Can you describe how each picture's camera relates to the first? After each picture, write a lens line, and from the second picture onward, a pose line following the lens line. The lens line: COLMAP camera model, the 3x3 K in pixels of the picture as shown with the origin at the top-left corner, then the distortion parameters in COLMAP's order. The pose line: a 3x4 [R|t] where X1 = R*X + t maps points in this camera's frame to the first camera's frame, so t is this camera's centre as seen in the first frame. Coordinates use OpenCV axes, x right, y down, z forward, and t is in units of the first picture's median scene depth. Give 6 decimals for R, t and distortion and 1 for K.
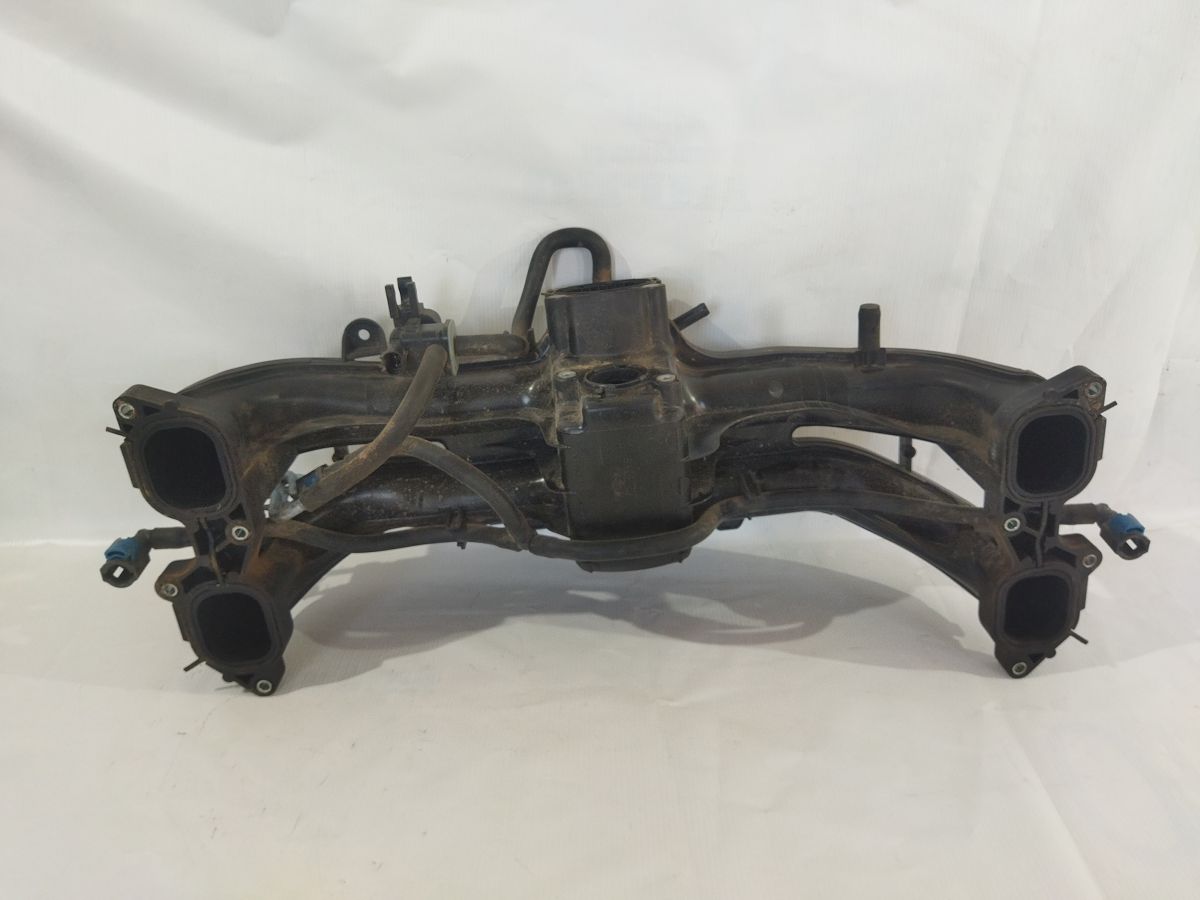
lens RADIAL K [[911.6, 0, 600.0], [0, 911.6, 450.0], [0, 0, 1]] dist [0.079954, -0.158802]
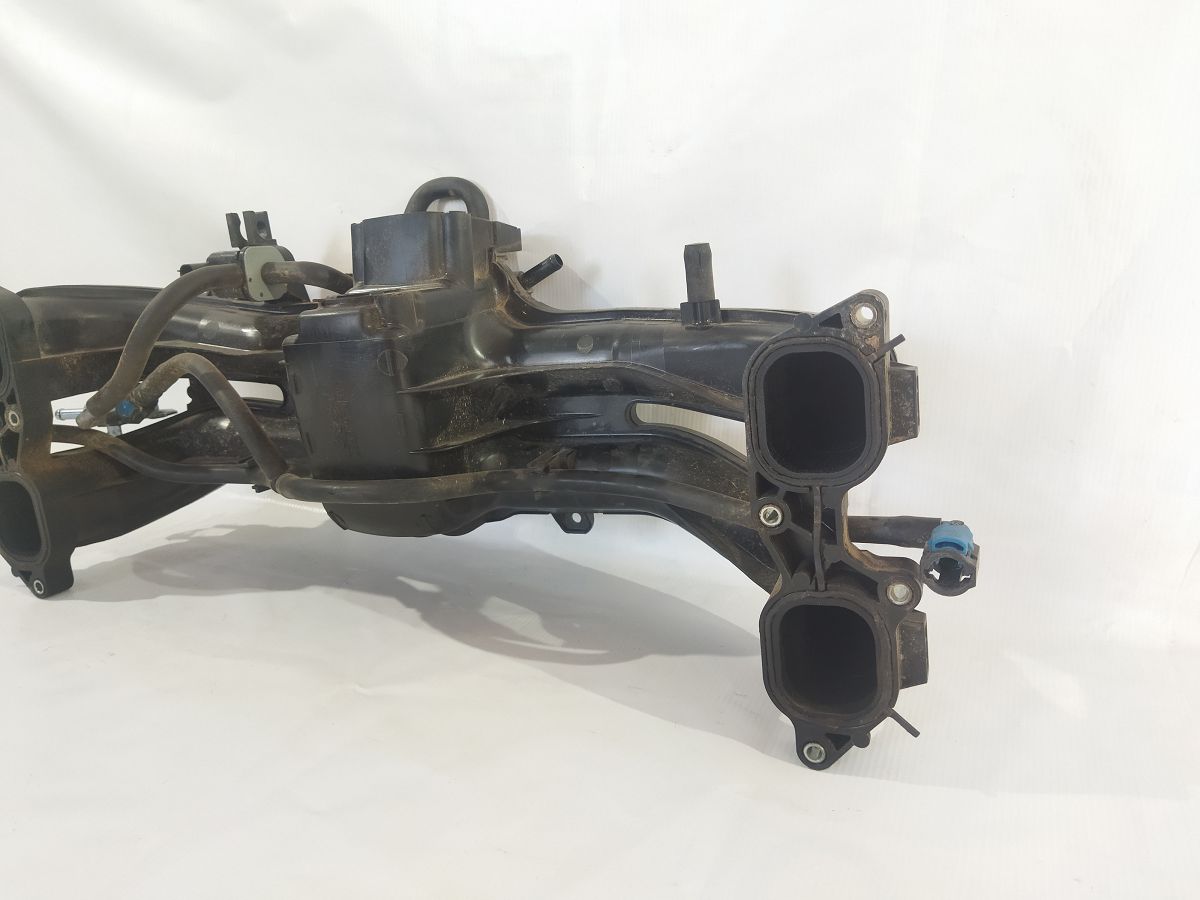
lens RADIAL K [[911.6, 0, 600.0], [0, 911.6, 450.0], [0, 0, 1]] dist [0.079954, -0.158802]
pose [[0.909153, 0.101269, -0.403961, 0.568241], [-0.162693, 0.979271, -0.120661, 0.128237], [0.383369, 0.175421, 0.906783, 0.293030]]
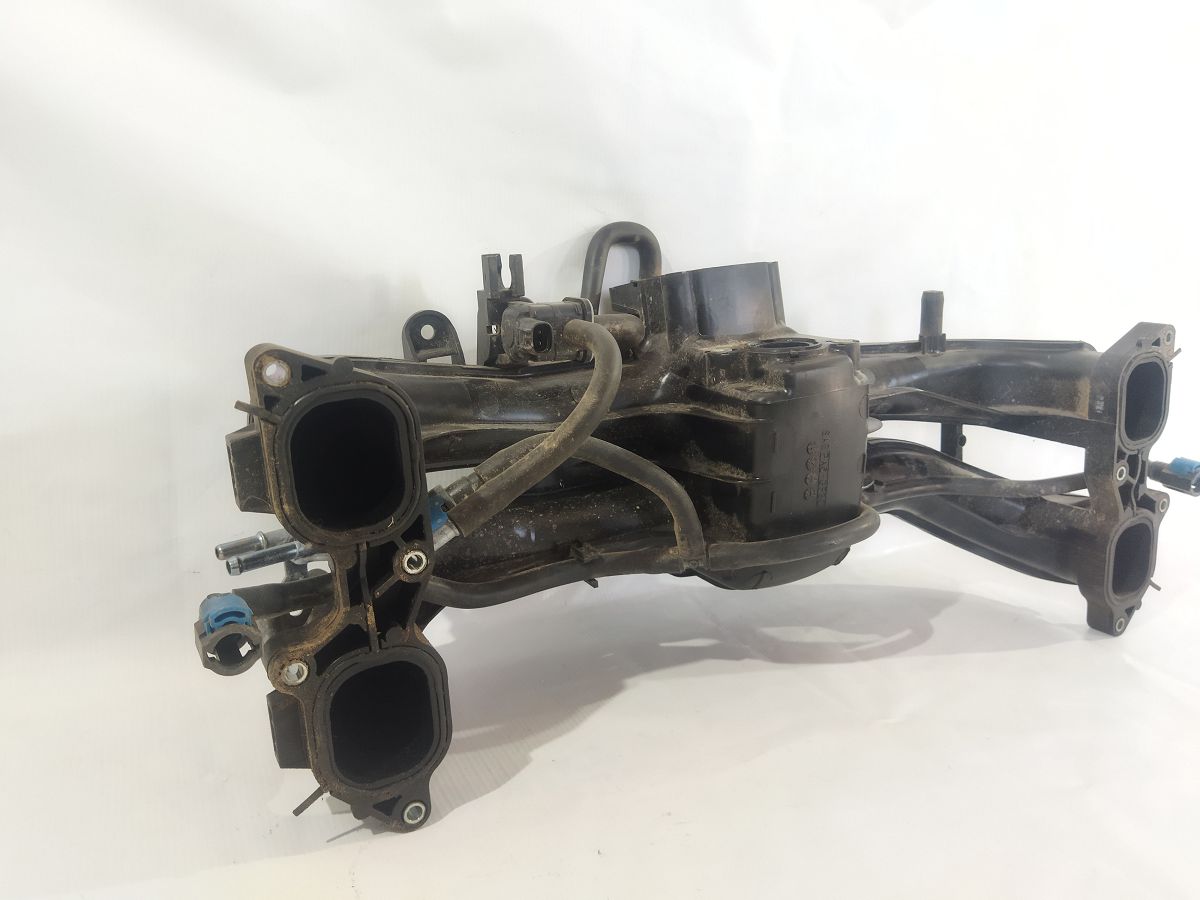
lens RADIAL K [[911.6, 0, 600.0], [0, 911.6, 450.0], [0, 0, 1]] dist [0.079954, -0.158802]
pose [[0.896359, -0.065901, 0.438403, -0.506089], [0.149545, 0.975876, -0.159066, 0.124266], [-0.417344, 0.208141, 0.884591, 0.297563]]
